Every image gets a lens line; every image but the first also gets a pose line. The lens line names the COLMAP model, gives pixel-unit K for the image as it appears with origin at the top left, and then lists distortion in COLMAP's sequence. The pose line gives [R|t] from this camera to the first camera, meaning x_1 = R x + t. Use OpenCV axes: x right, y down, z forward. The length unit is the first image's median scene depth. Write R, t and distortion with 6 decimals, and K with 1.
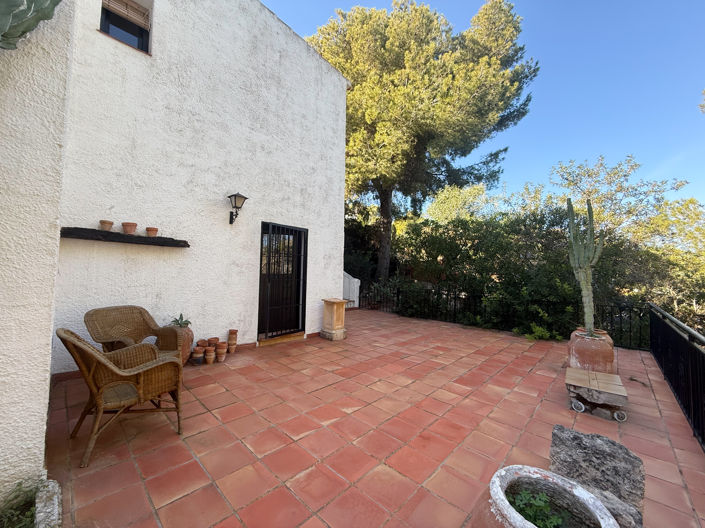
lens RADIAL K [[279.4, 0, 351.5], [0, 279.4, 262.4], [0, 0, 1]] dist [0.000852, 0.000551]
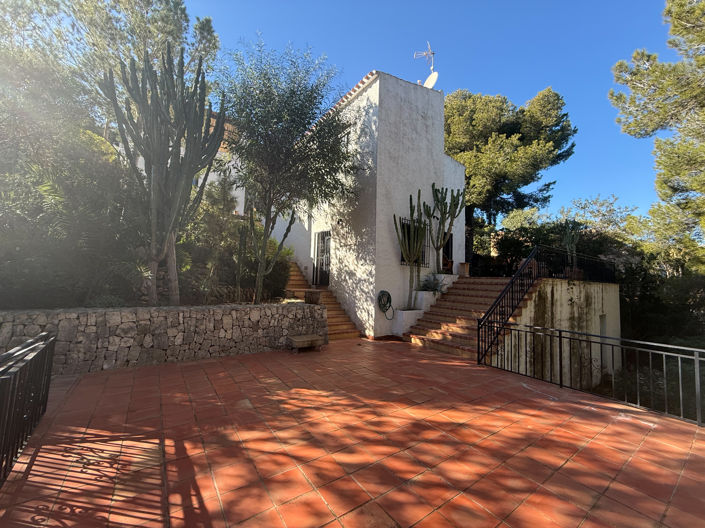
lens RADIAL K [[279.4, 0, 351.7], [0, 279.4, 263.3], [0, 0, 1]] dist [0.000852, 0.000551]
pose [[0.980117, -0.005865, -0.198335, -0.345566], [-0.000298, 0.999519, -0.031027, 0.140061], [0.198421, 0.030469, 0.979643, -1.000200]]
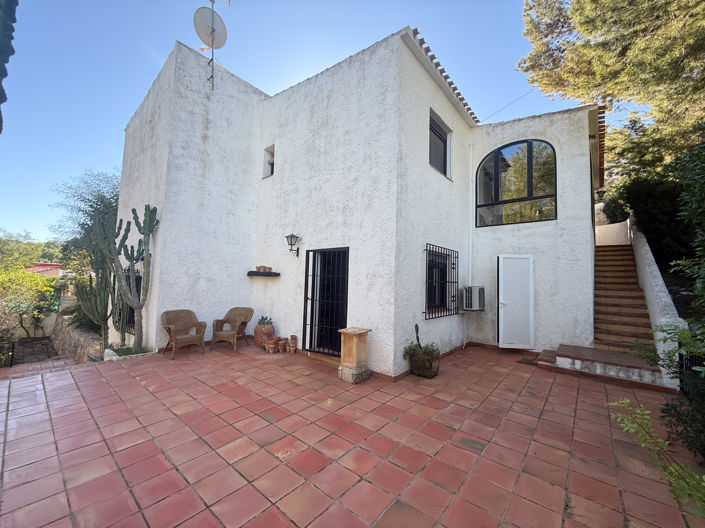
lens RADIAL K [[279.4, 0, 350.4], [0, 279.4, 264.2], [0, 0, 1]] dist [0.000852, 0.000551]
pose [[0.057507, -0.086606, -0.994582, 0.846598], [0.020714, 0.996119, -0.085542, 0.017782], [0.998130, -0.015683, 0.059078, 1.064946]]
